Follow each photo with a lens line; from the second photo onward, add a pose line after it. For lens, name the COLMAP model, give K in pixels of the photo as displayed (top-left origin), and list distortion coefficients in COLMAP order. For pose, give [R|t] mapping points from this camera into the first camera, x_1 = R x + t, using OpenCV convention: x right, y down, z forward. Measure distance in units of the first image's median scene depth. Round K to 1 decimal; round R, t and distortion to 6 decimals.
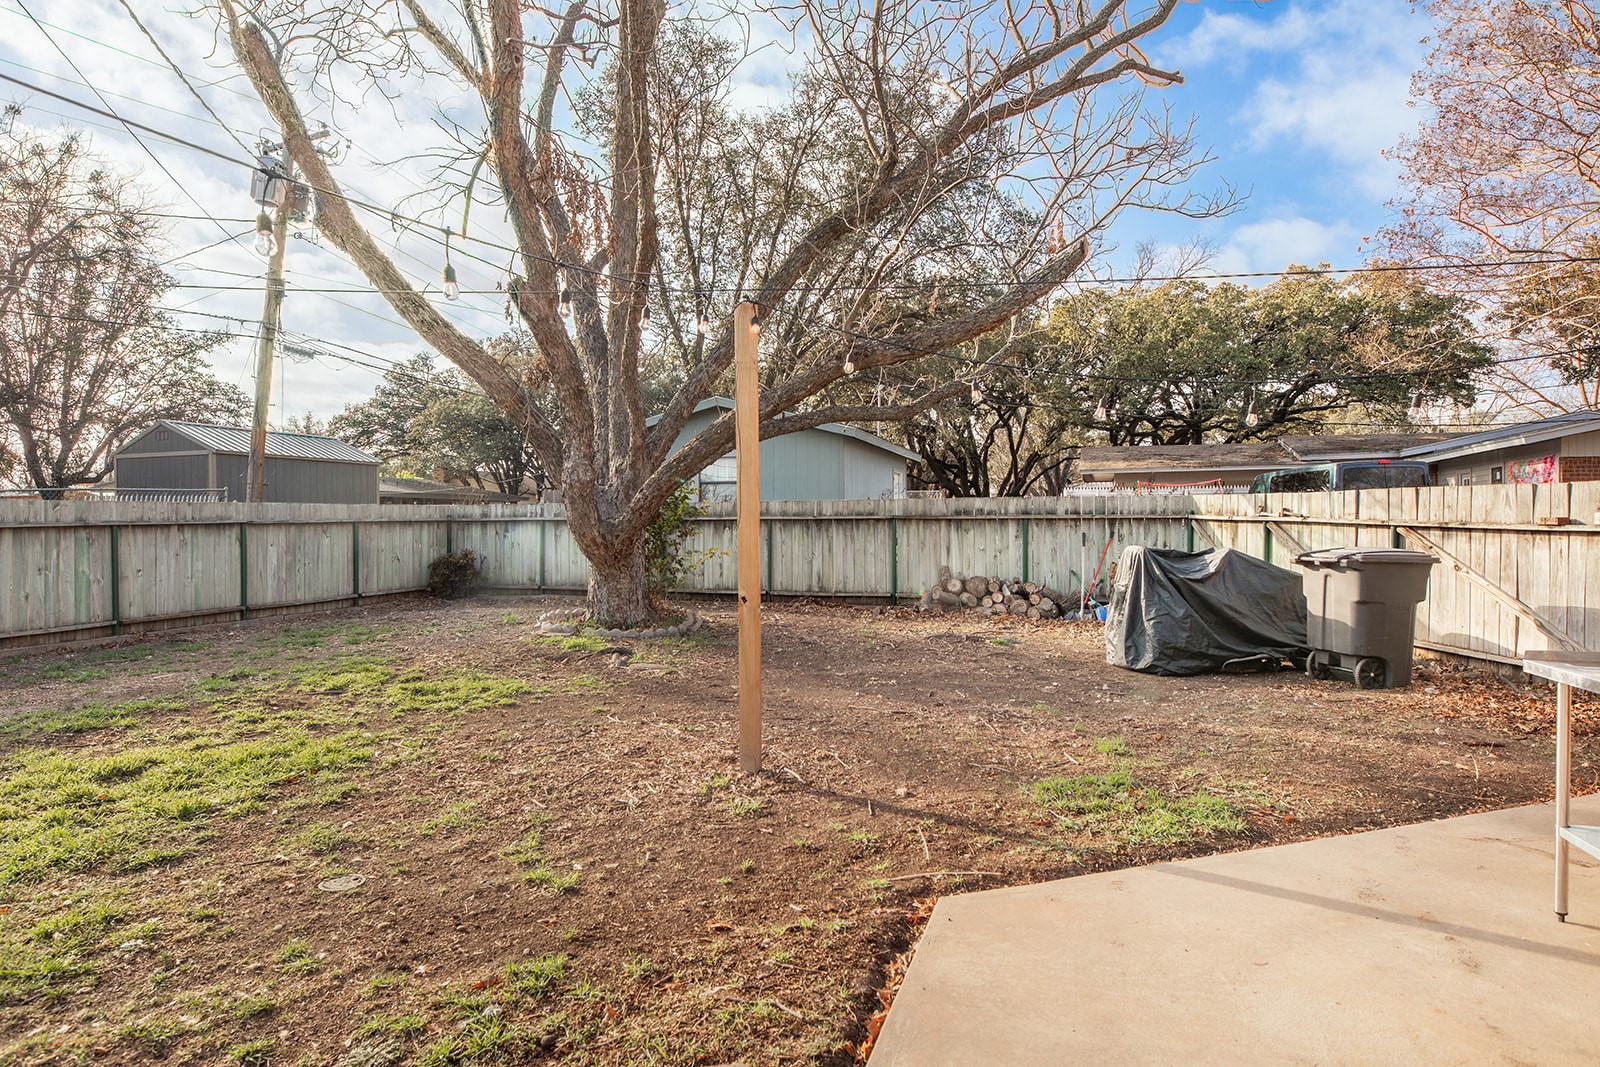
lens RADIAL K [[930.9, 0, 800.0], [0, 930.9, 533.5], [0, 0, 1]] dist [-0.019430, -0.000863]
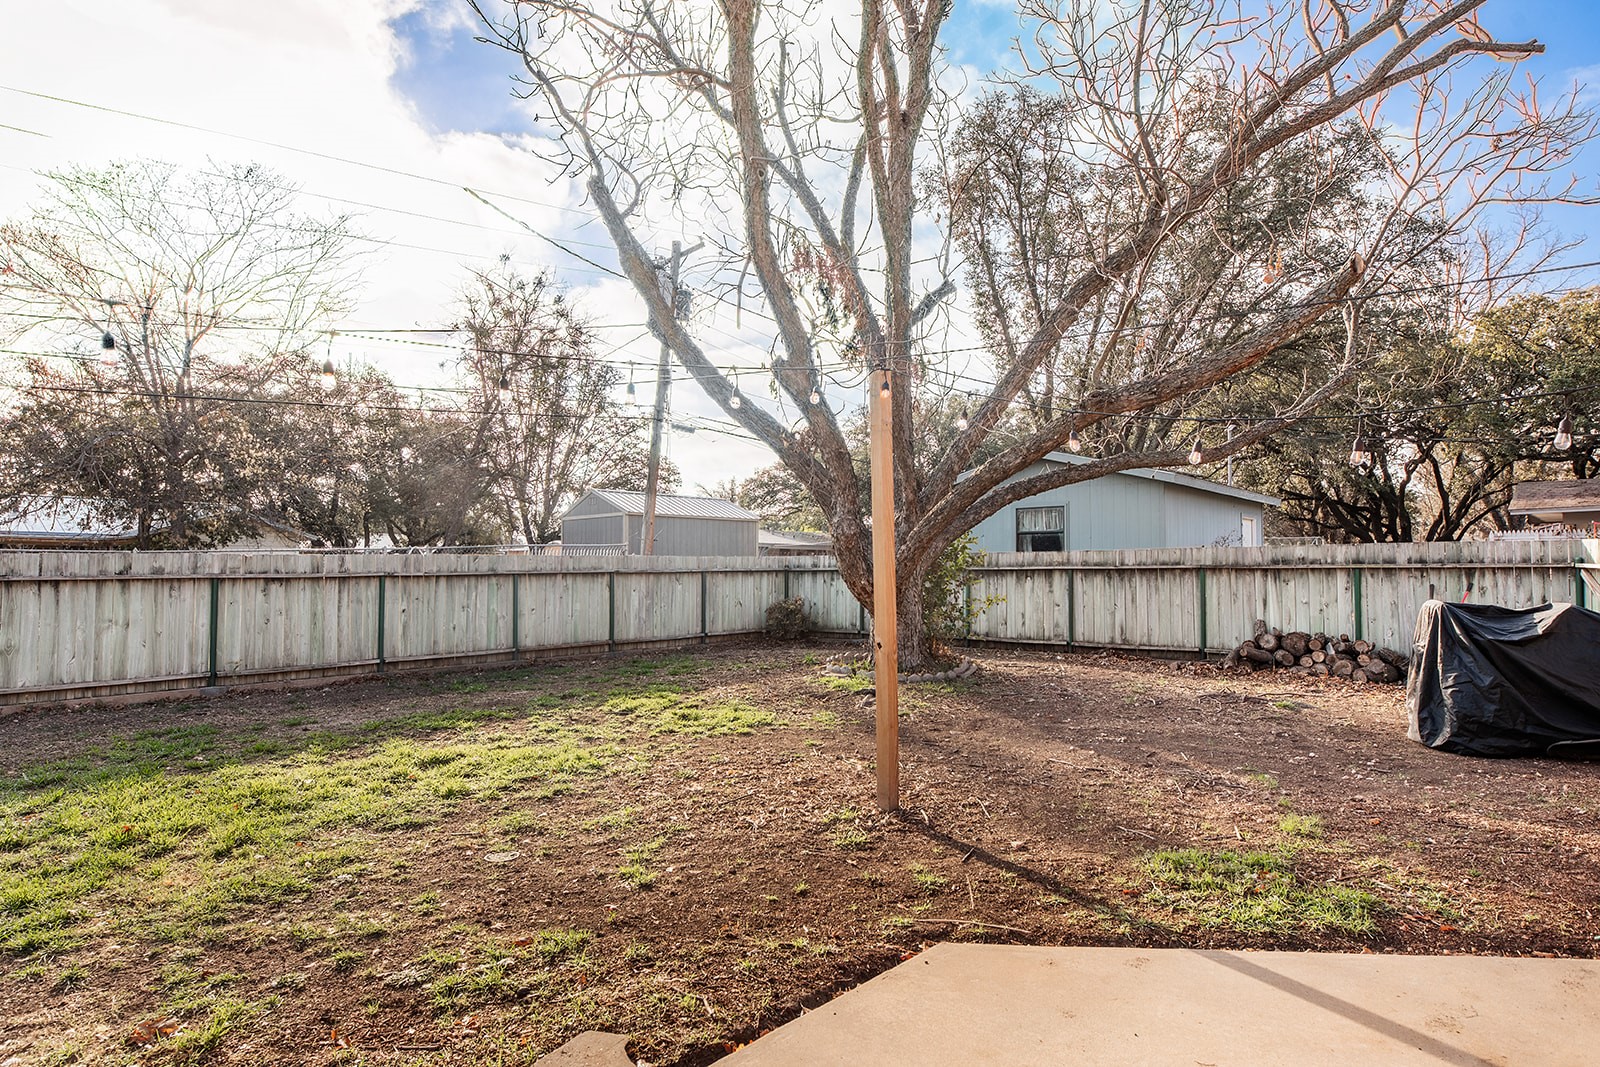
lens RADIAL K [[907.5, 0, 800.0], [0, 907.5, 533.5], [0, 0, 1]] dist [-0.019478, 0.000501]
pose [[0.914782, -0.015840, -0.403636, 0.112458], [-0.005967, 0.998592, -0.052713, -0.000683], [0.403903, 0.050630, 0.913400, 0.002418]]
